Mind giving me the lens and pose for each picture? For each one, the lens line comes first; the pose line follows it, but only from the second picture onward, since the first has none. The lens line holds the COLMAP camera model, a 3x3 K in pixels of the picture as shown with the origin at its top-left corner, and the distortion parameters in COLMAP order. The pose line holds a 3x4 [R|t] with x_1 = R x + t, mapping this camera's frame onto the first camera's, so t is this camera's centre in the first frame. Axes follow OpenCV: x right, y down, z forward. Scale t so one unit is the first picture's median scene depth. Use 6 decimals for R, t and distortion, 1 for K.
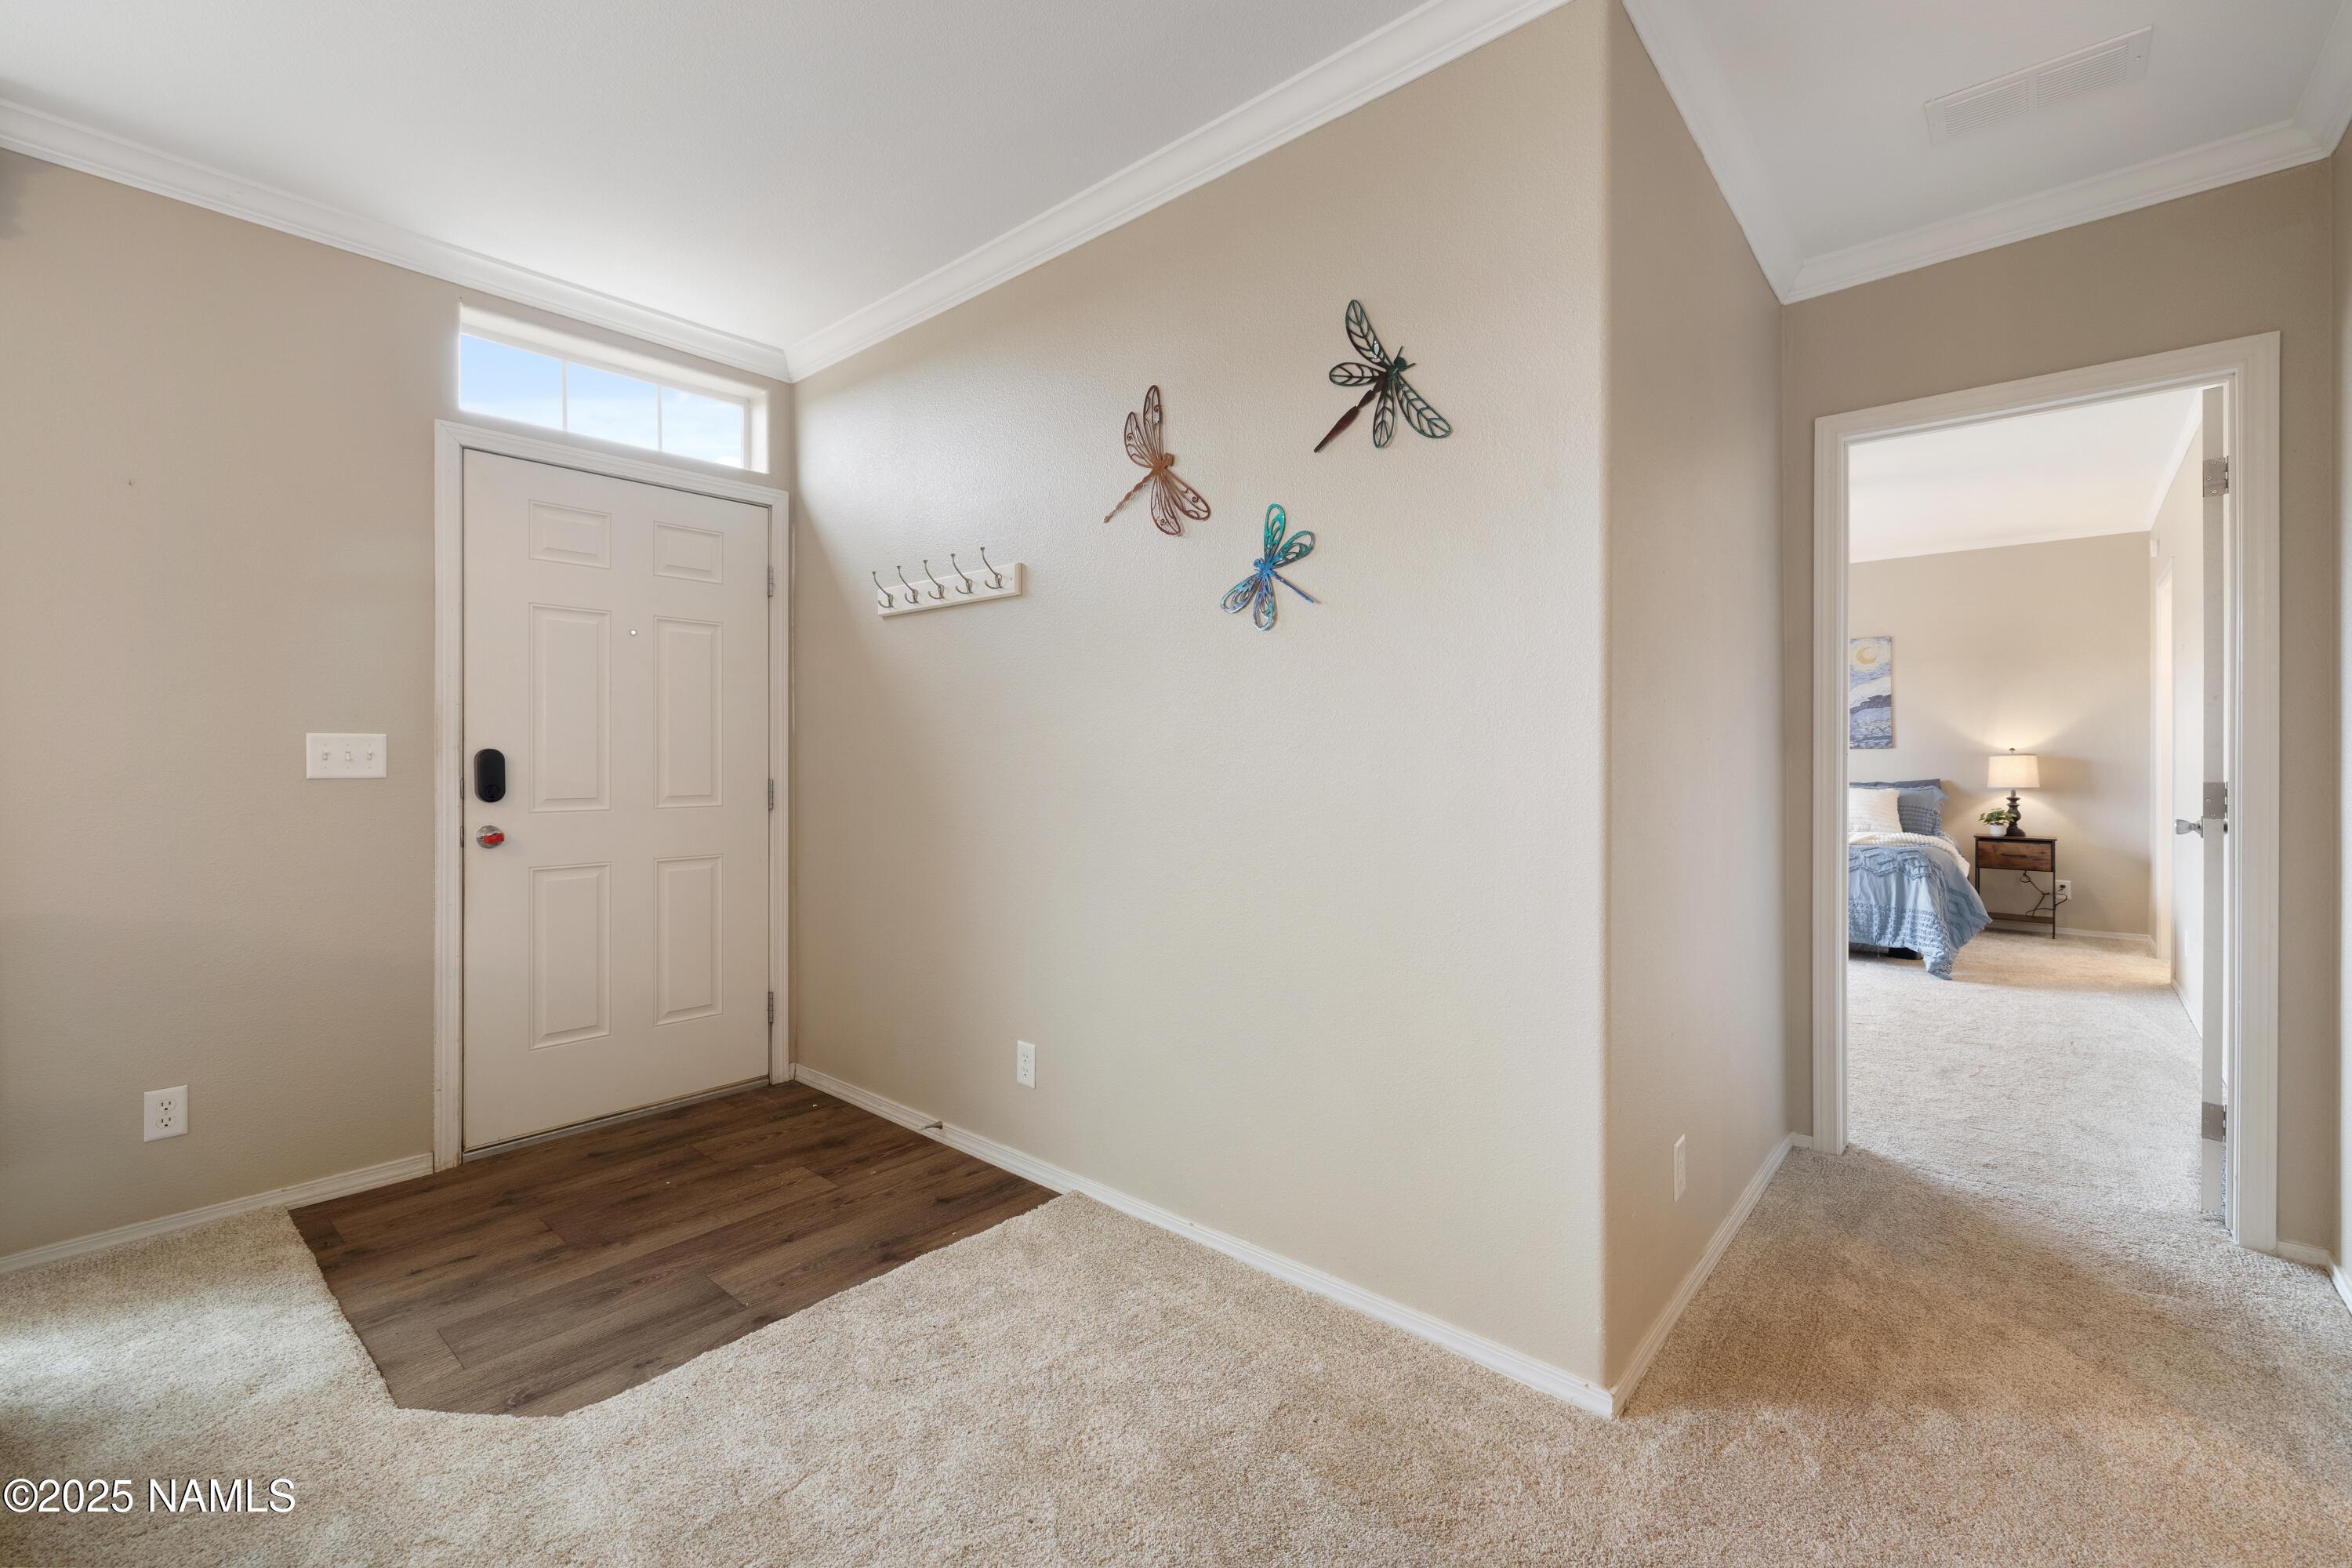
lens RADIAL K [[996.4, 0, 1185.9], [0, 996.4, 773.1], [0, 0, 1]] dist [0.012022, 0.000392]
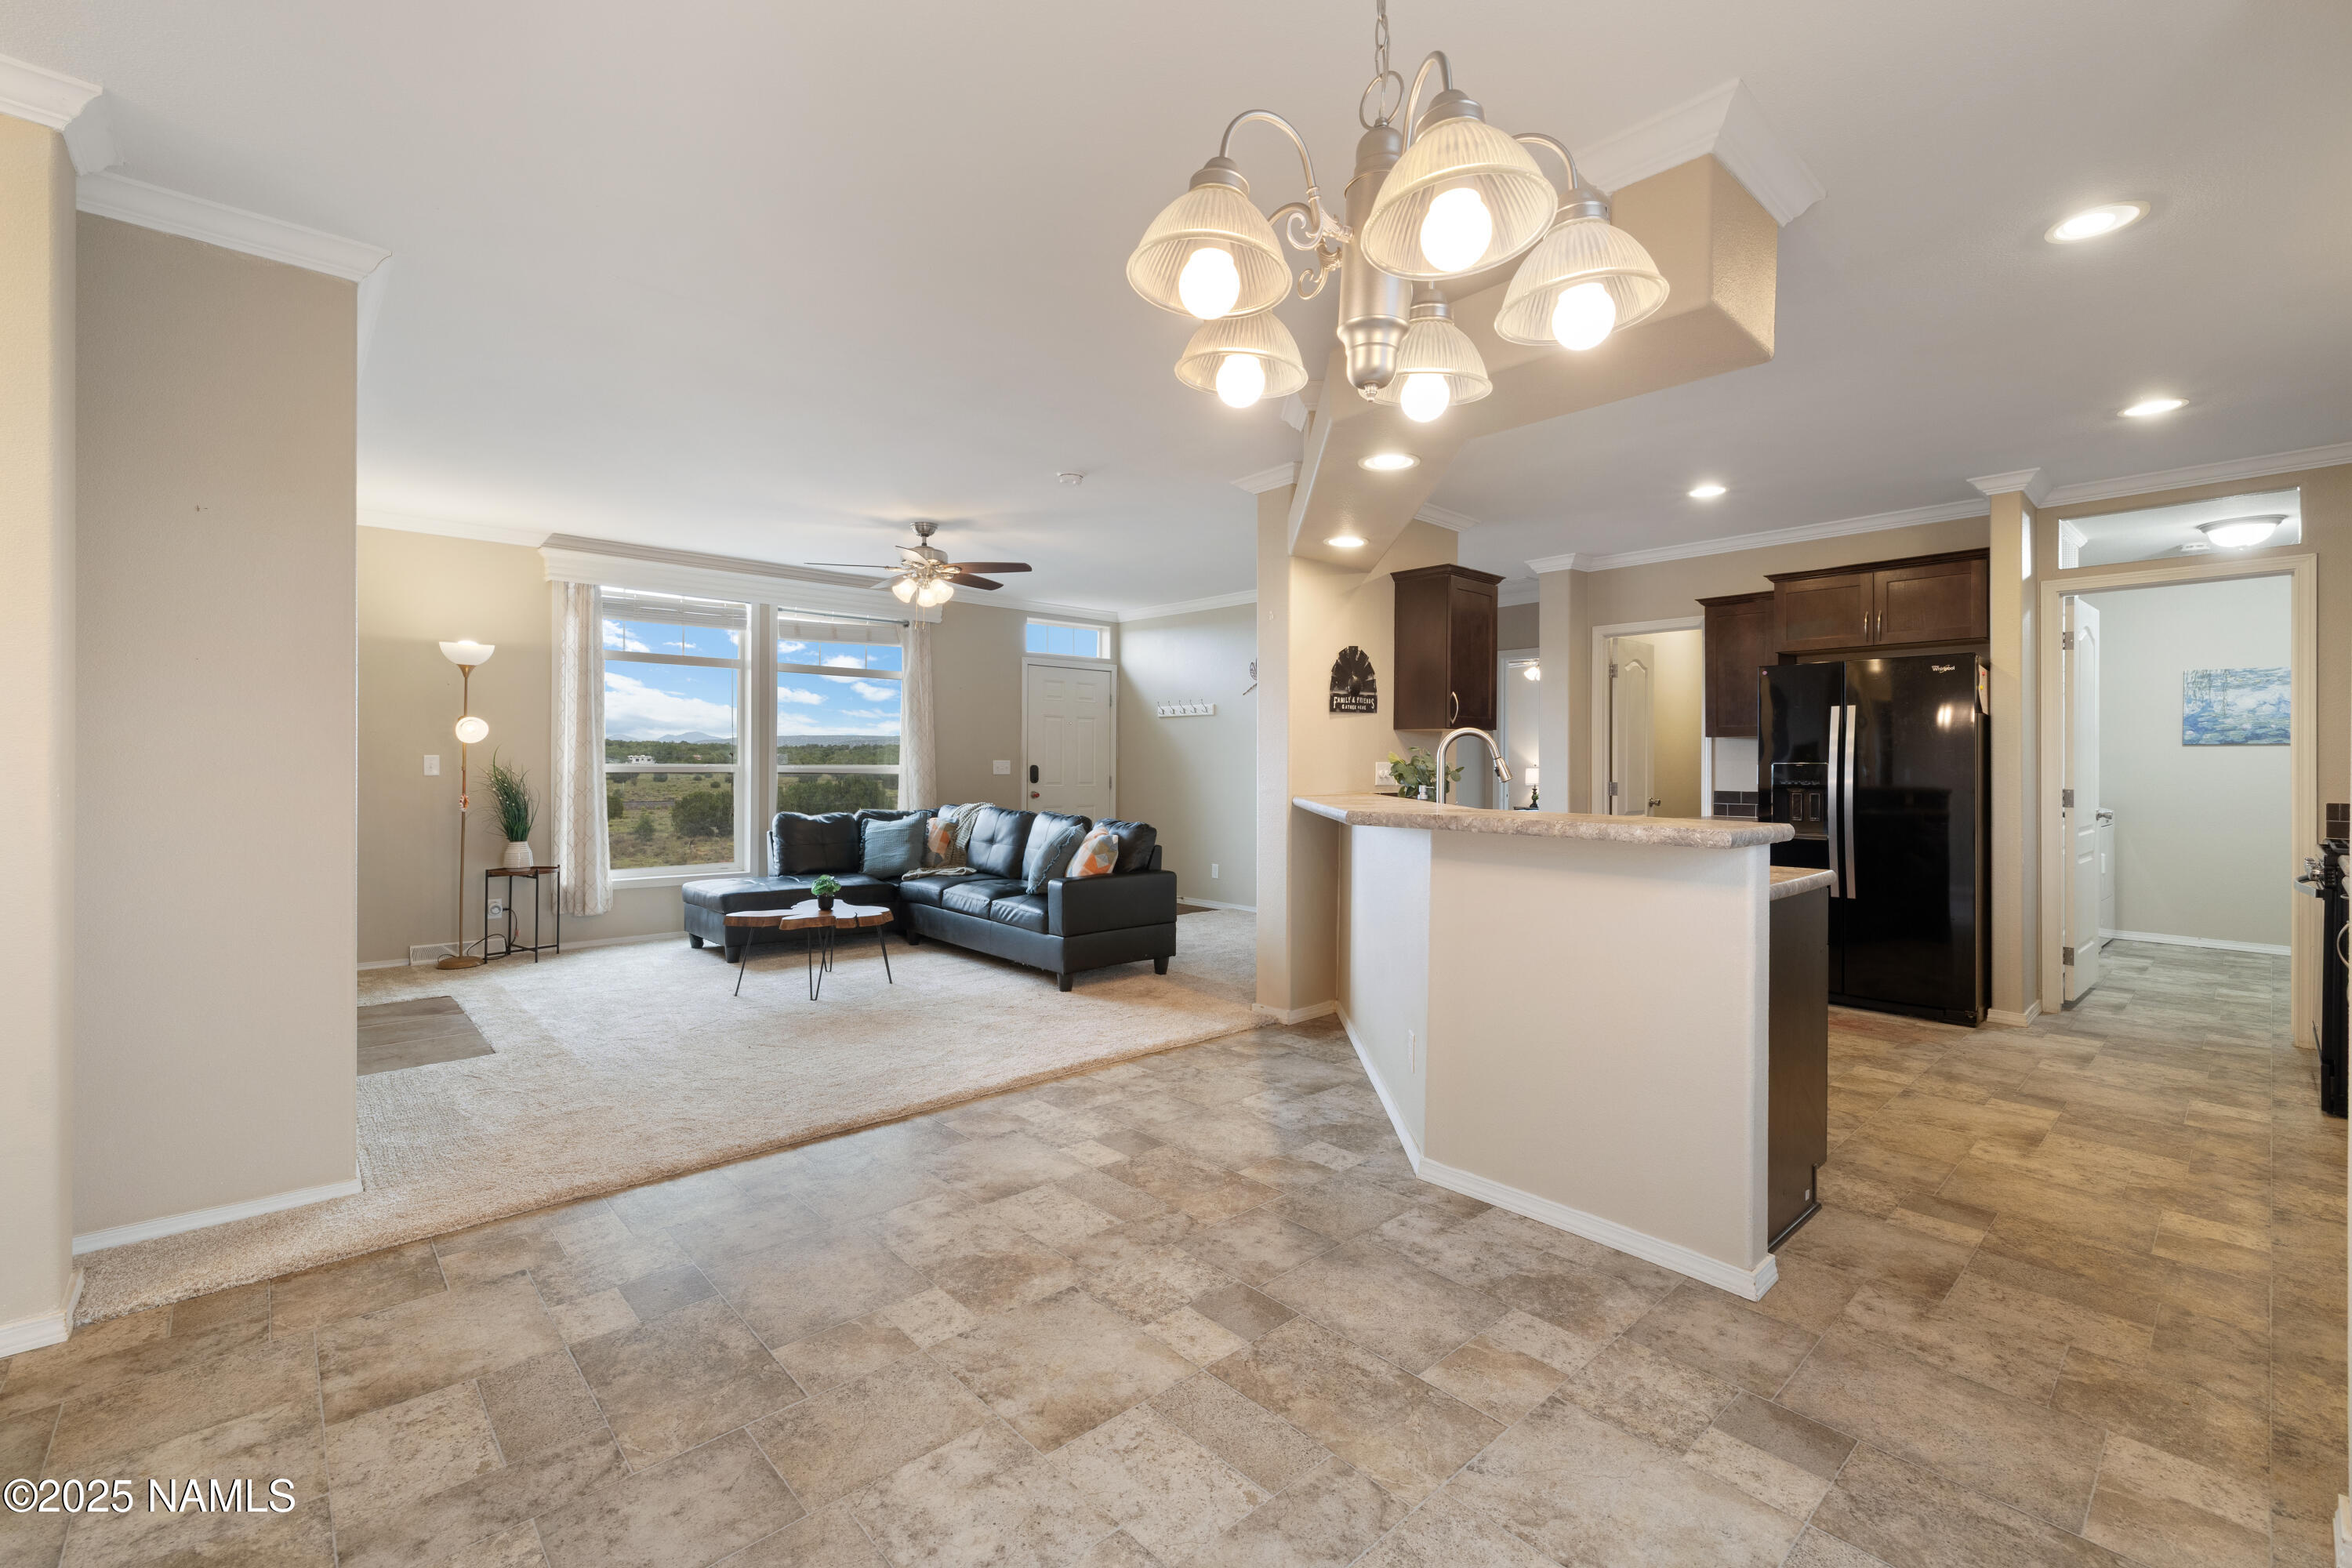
lens RADIAL K [[996.4, 0, 1163.6], [0, 996.4, 766.2], [0, 0, 1]] dist [0.012022, 0.000392]
pose [[0.991853, 0.004902, -0.127294, 0.061858], [-0.006417, 0.999913, -0.011492, 0.010887], [0.127227, 0.012215, 0.991798, -1.885864]]
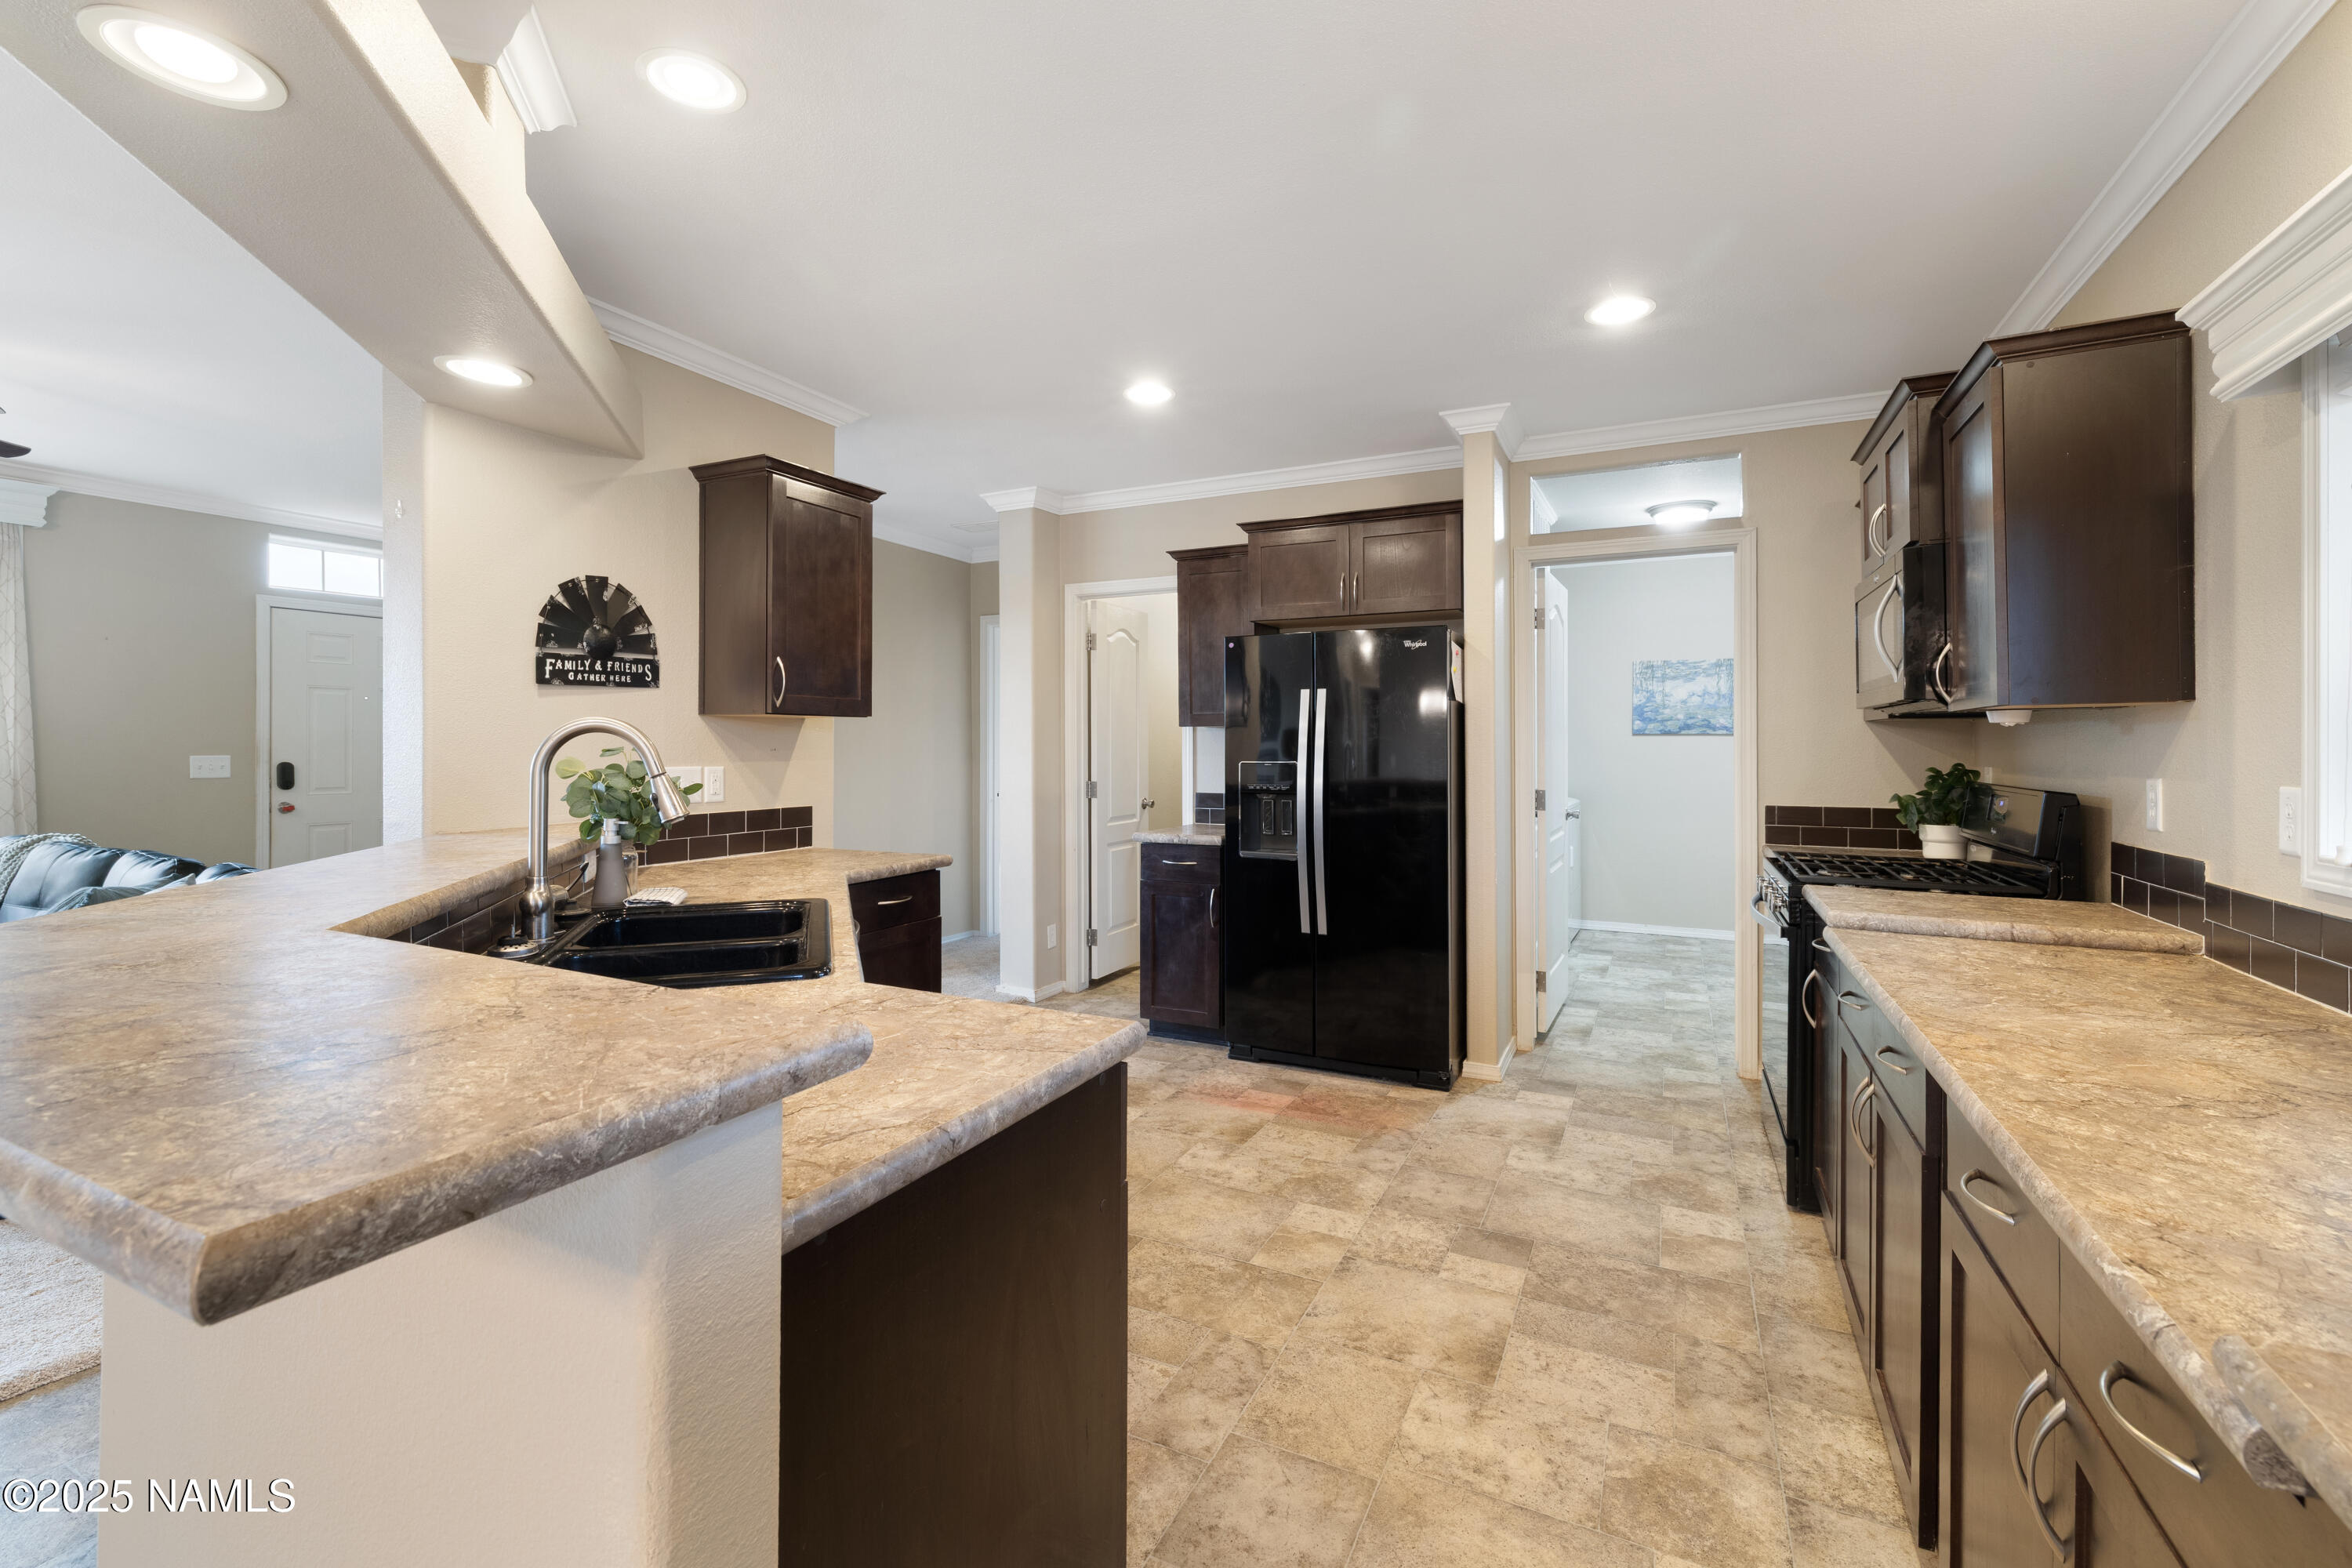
lens RADIAL K [[996.4, 0, 1155.9], [0, 996.4, 745.1], [0, 0, 1]] dist [0.012022, 0.000392]
pose [[0.973948, 0.001076, 0.226771, 0.501791], [0.002021, 0.999908, -0.013427, -0.027667], [-0.226764, 0.013535, 0.973856, -1.273774]]
